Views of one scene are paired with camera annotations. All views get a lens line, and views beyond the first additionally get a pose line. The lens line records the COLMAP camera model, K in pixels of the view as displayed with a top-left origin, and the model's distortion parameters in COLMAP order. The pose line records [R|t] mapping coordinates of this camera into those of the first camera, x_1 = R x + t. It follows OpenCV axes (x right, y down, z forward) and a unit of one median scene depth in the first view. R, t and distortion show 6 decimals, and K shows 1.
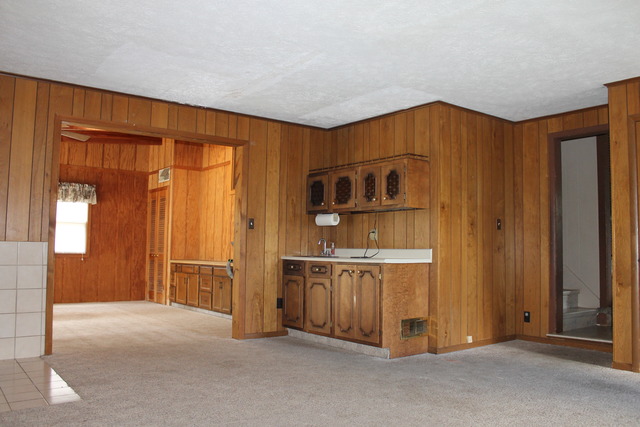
lens RADIAL K [[540.7, 0, 320.0], [0, 540.7, 213.5], [0, 0, 1]] dist [-0.169310, 0.158234]
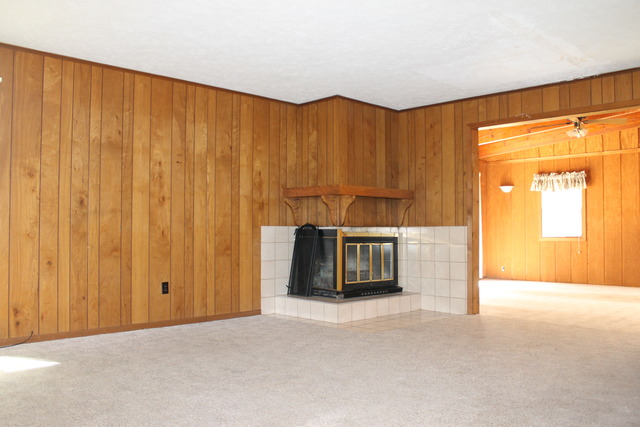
lens RADIAL K [[540.7, 0, 320.0], [0, 540.7, 213.5], [0, 0, 1]] dist [-0.169310, 0.158234]
pose [[0.081360, -0.033844, -0.996110, 0.630223], [0.060435, 0.997752, -0.028964, 0.033165], [0.994851, -0.057844, 0.083223, 0.454144]]
